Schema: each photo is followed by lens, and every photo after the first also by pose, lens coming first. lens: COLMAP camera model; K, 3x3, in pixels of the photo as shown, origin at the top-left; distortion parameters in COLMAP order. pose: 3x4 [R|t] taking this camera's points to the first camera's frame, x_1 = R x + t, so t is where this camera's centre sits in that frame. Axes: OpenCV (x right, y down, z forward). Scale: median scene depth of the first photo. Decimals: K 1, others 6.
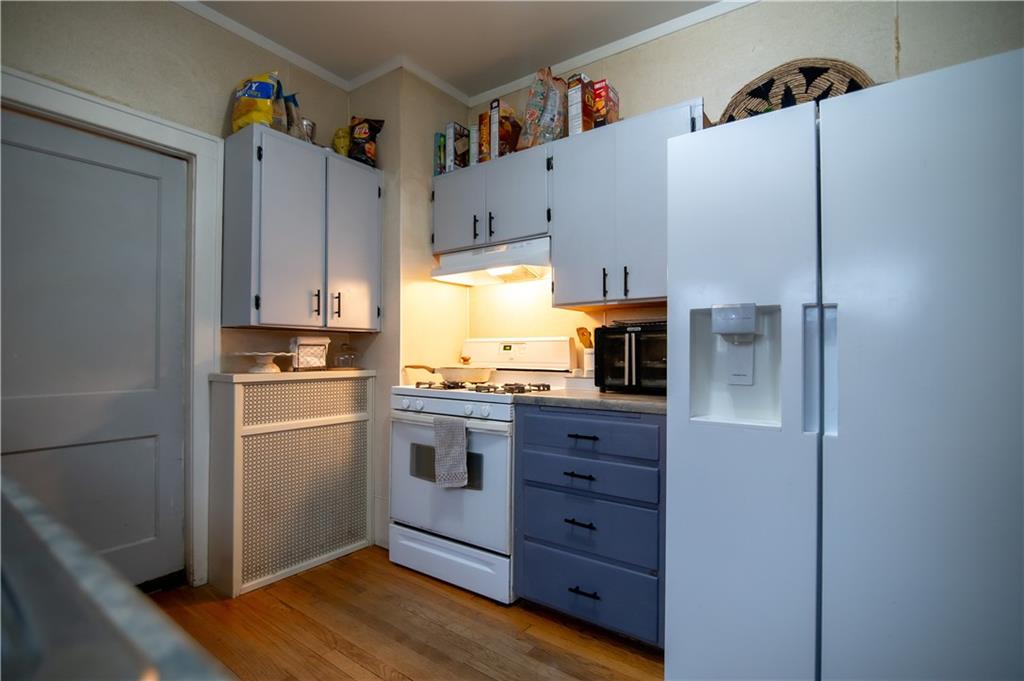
lens RADIAL K [[474.5, 0, 509.6], [0, 474.5, 344.8], [0, 0, 1]] dist [-0.022306, 0.001077]
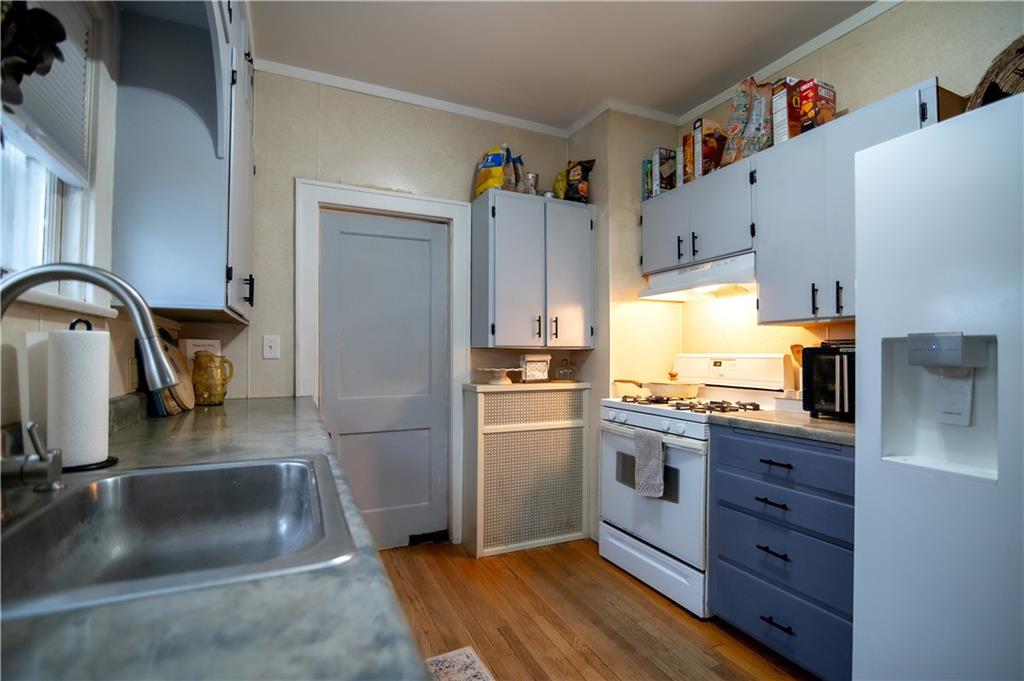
lens RADIAL K [[474.5, 0, 514.3], [0, 474.5, 343.5], [0, 0, 1]] dist [-0.022306, 0.001077]
pose [[0.873491, -0.009557, -0.486746, 0.132309], [0.007419, 0.999953, -0.006321, -0.041542], [0.486783, 0.001911, 0.873521, -0.087384]]
